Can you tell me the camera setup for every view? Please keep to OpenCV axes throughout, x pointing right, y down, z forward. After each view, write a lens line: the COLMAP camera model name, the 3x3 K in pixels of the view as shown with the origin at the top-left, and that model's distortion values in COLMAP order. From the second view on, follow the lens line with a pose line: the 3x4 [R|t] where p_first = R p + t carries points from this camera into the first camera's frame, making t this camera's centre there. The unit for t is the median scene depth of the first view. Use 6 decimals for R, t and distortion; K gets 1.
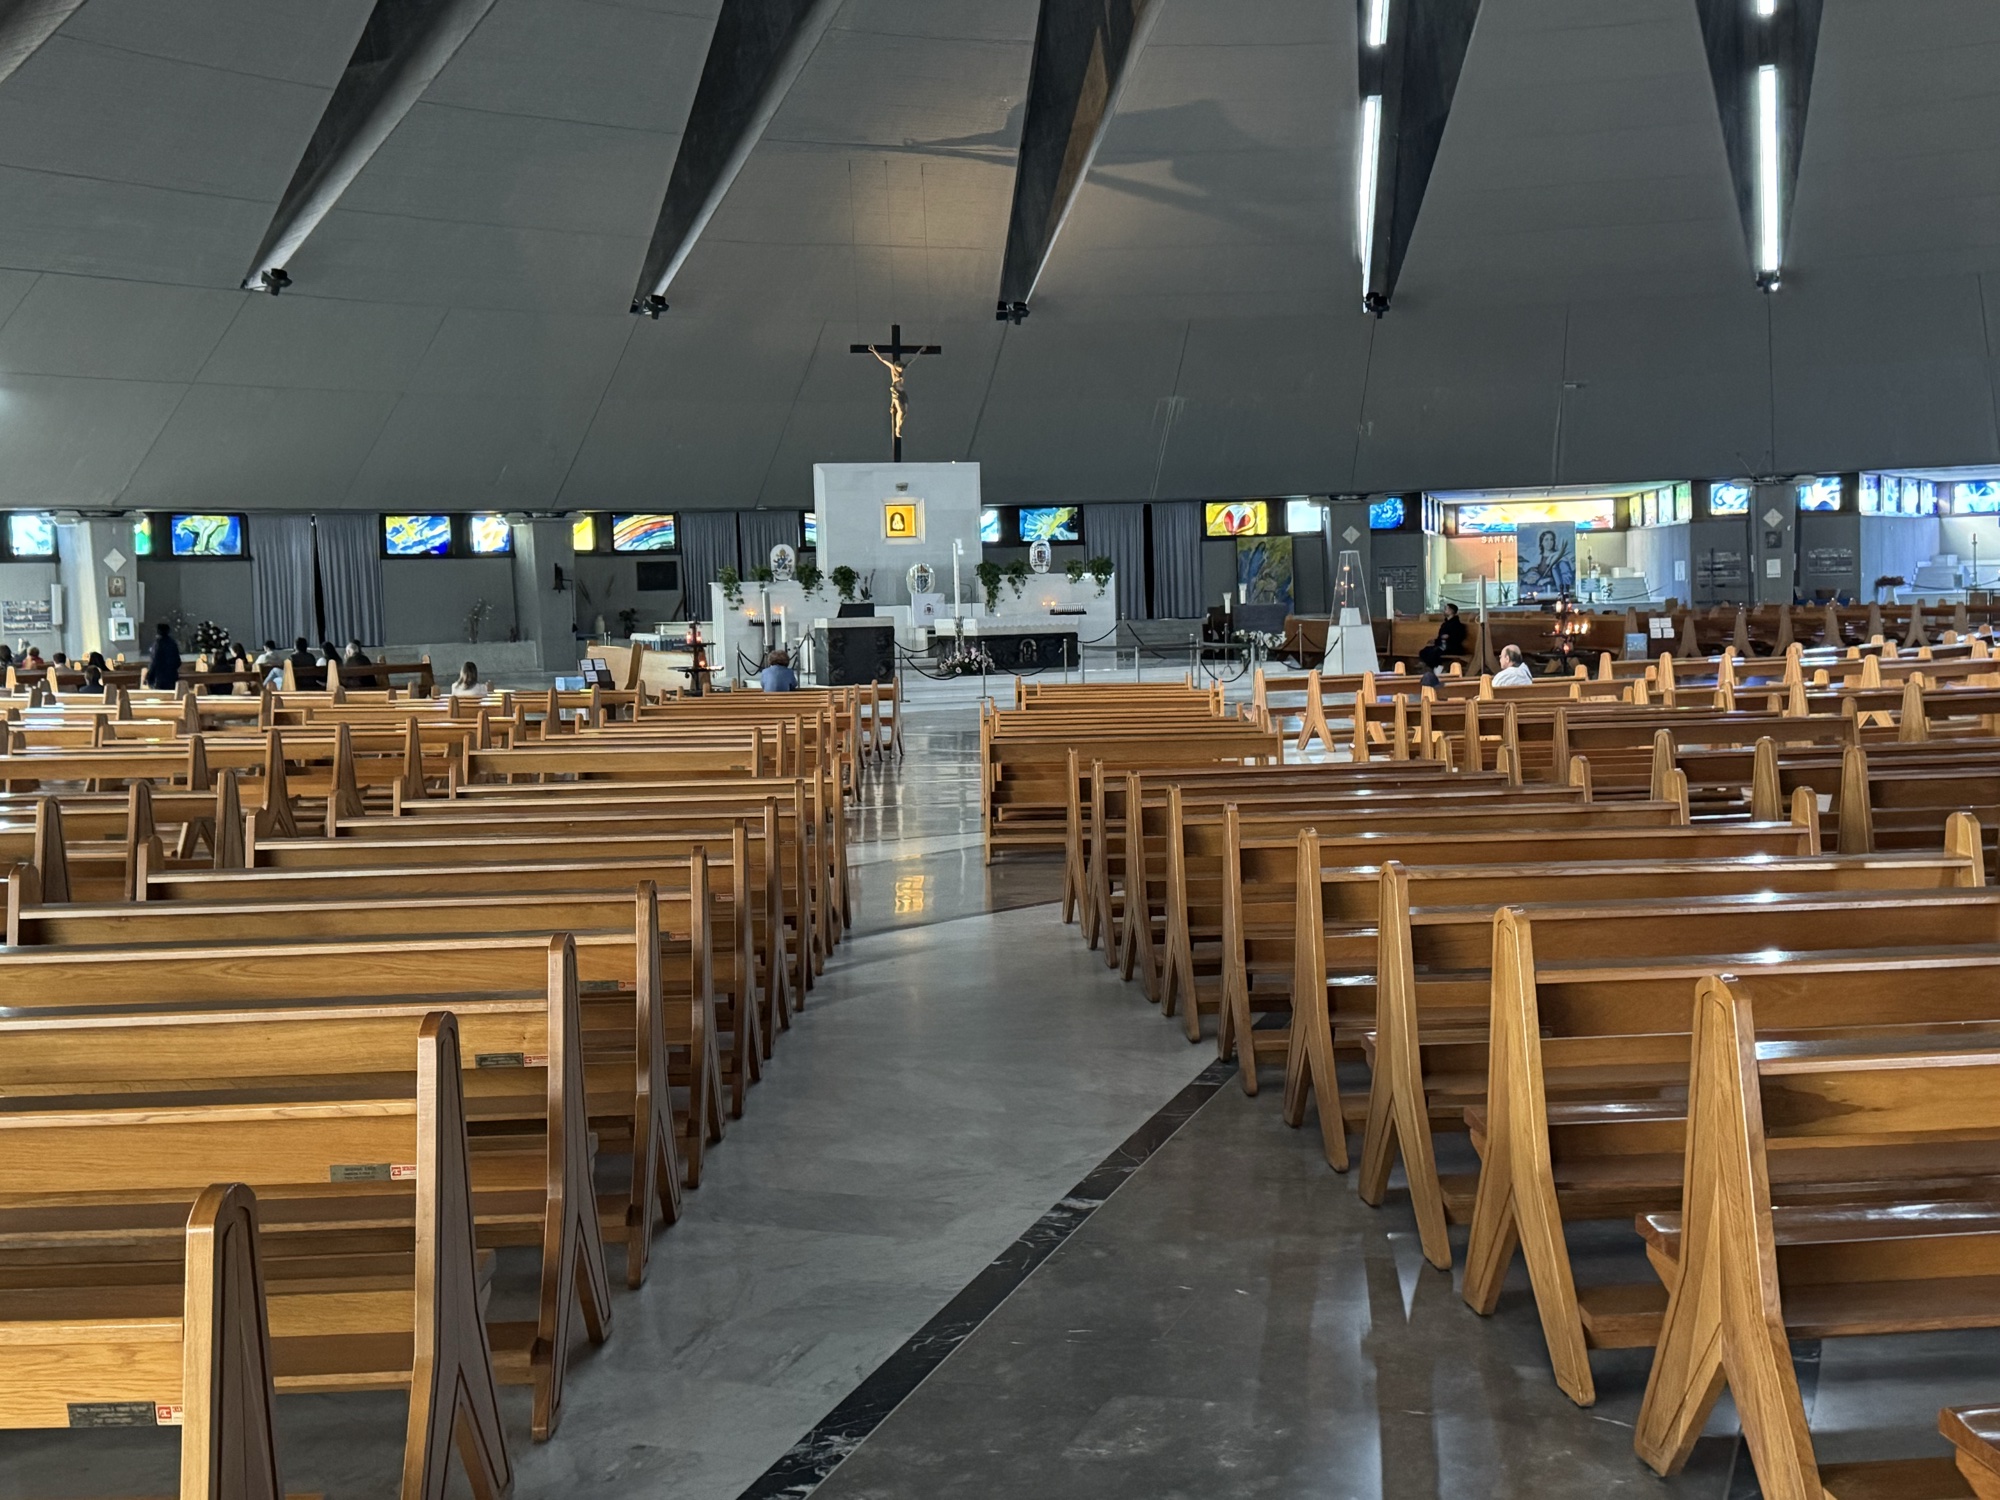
lens RADIAL K [[2512.2, 0, 996.1], [0, 2512.2, 747.7], [0, 0, 1]] dist [0.119731, 0.000000]
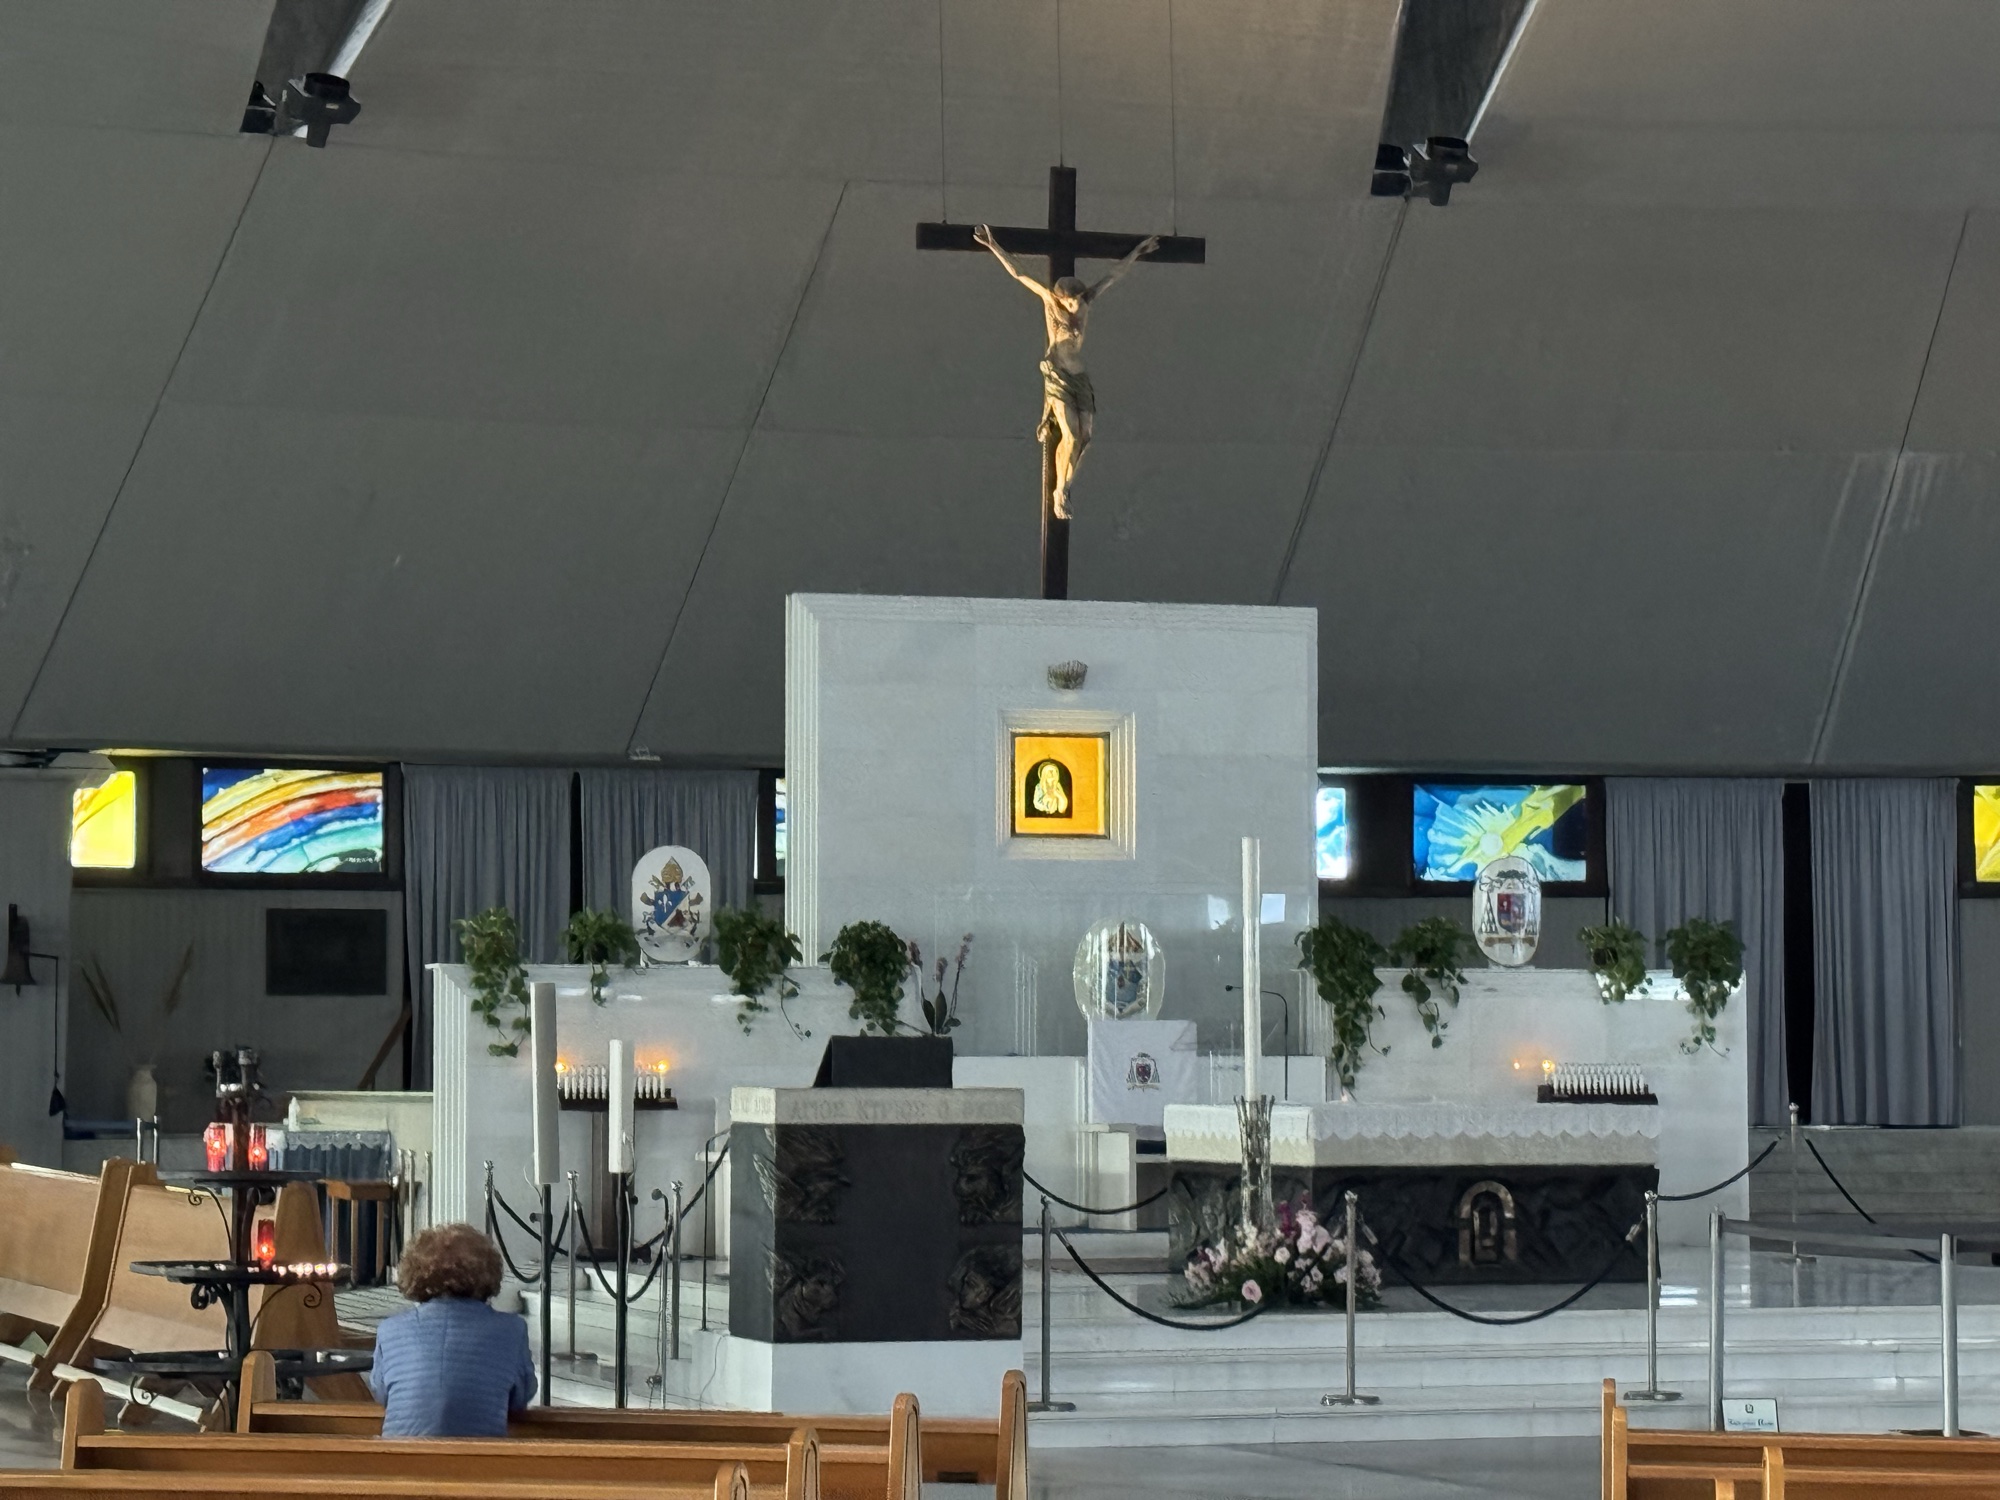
lens RADIAL K [[5606.3, 0, 986.1], [0, 5606.3, 737.7], [0, 0, 1]] dist [0.133741, 0.000000]
pose [[0.998320, 0.026260, -0.051645, -0.013912], [-0.032107, 0.992745, -0.115870, -0.018717], [0.048228, 0.117333, 0.991921, 0.377805]]
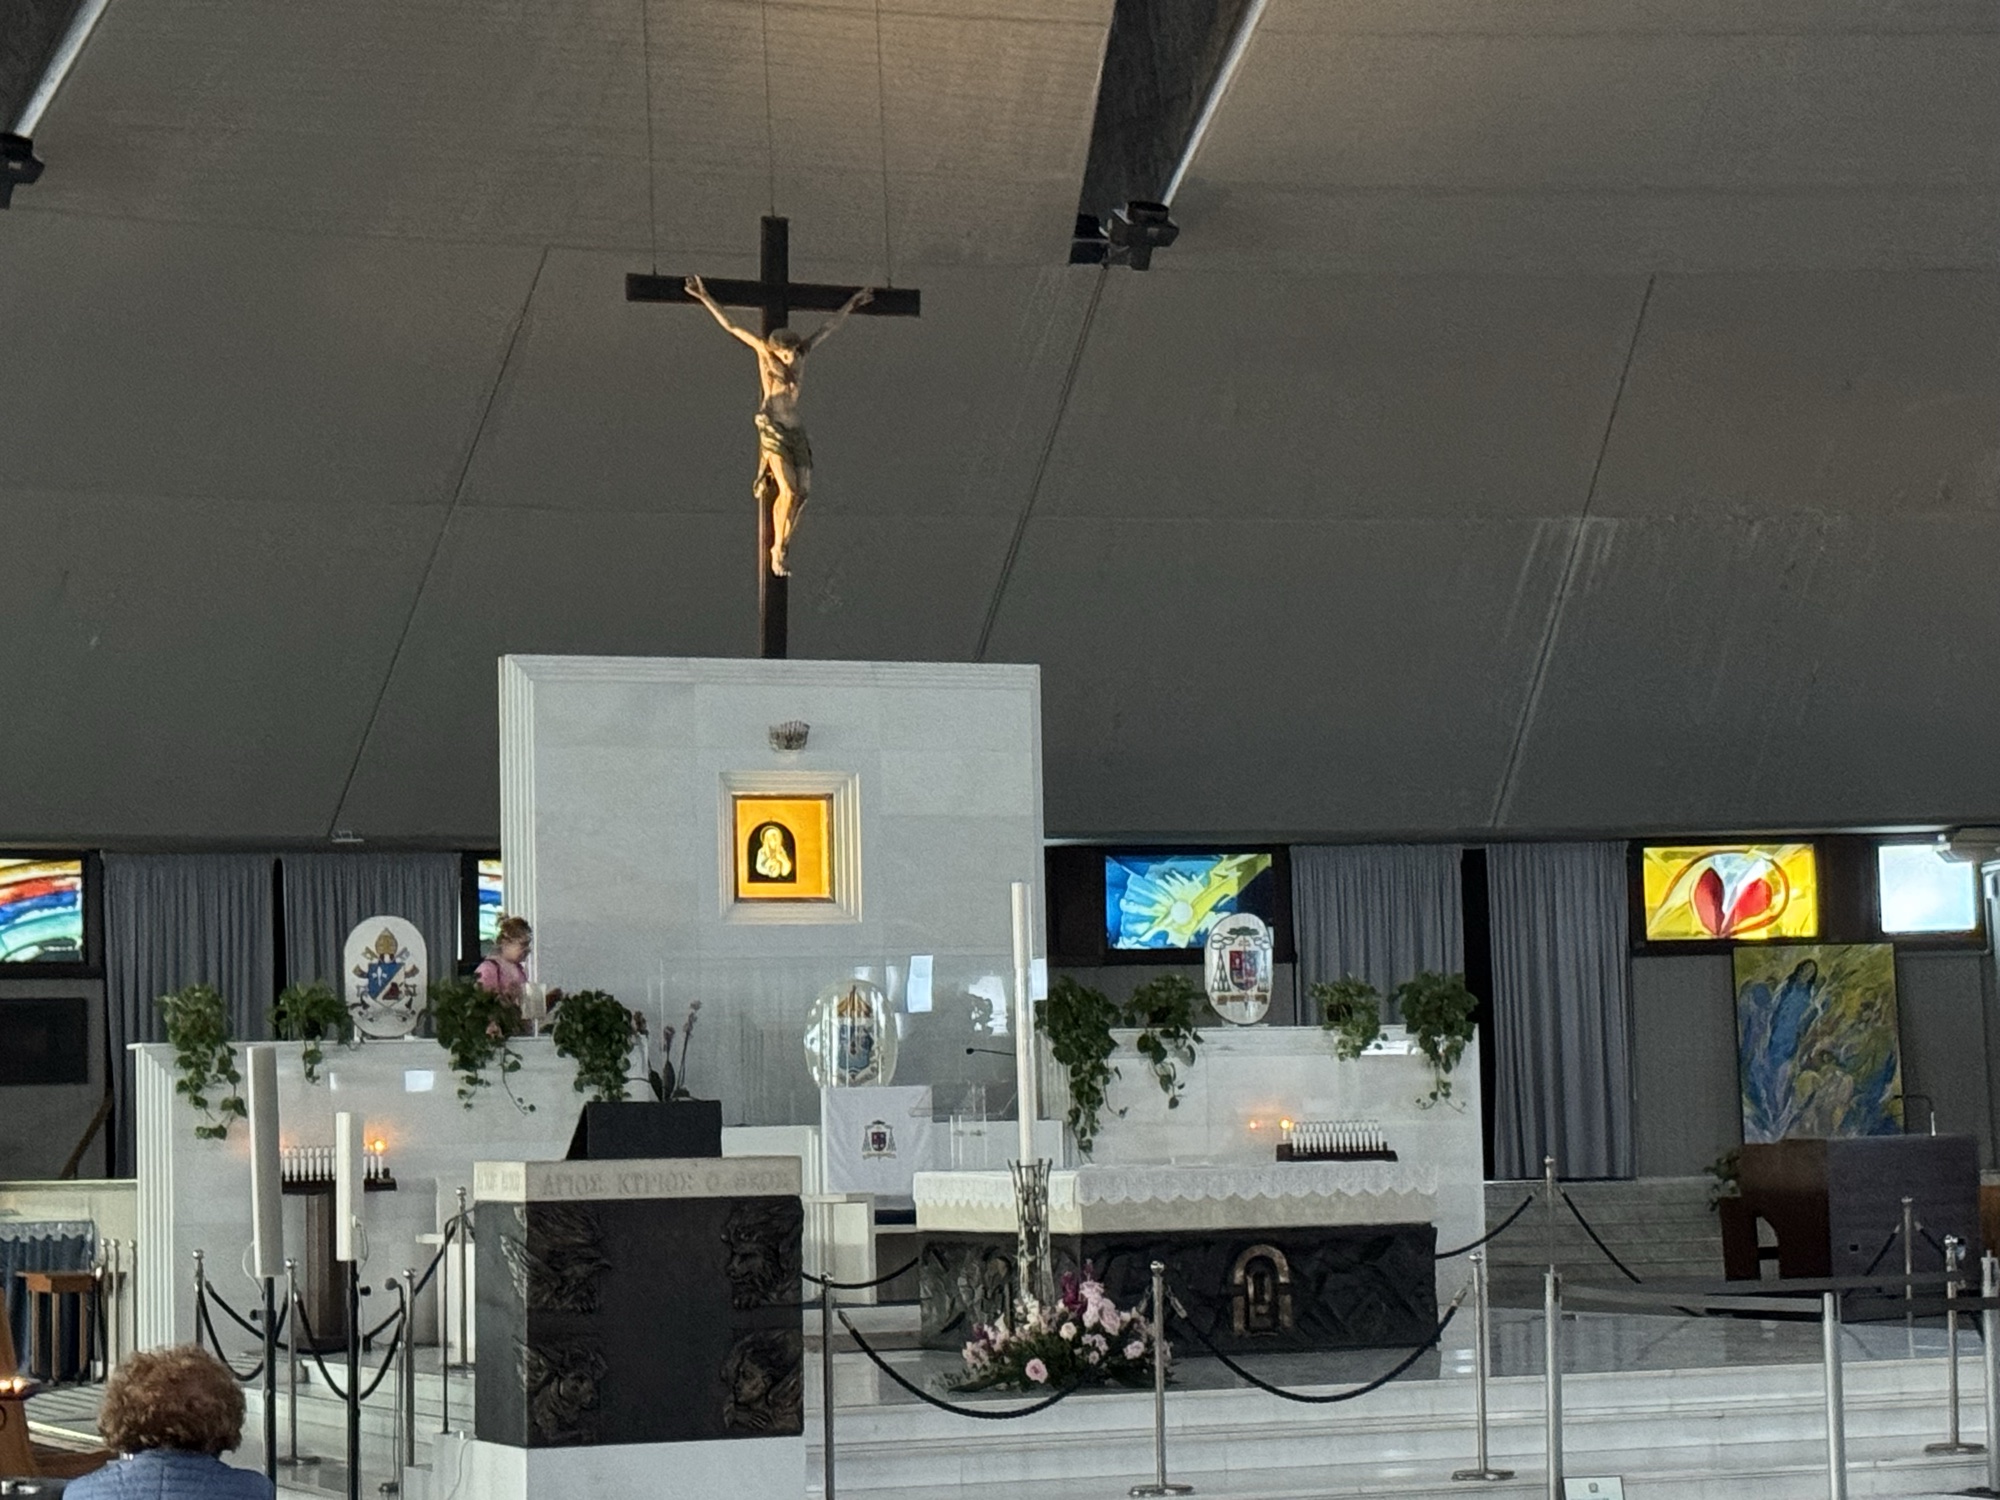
lens RADIAL K [[4944.6, 0, 1001.1], [0, 4944.6, 774.5], [0, 0, 1]] dist [0.115587, 0.000000]
pose [[0.999686, 0.008721, 0.023474, -0.031295], [-0.005515, 0.991056, -0.133329, -0.023757], [-0.024427, 0.133158, 0.990794, 0.493329]]
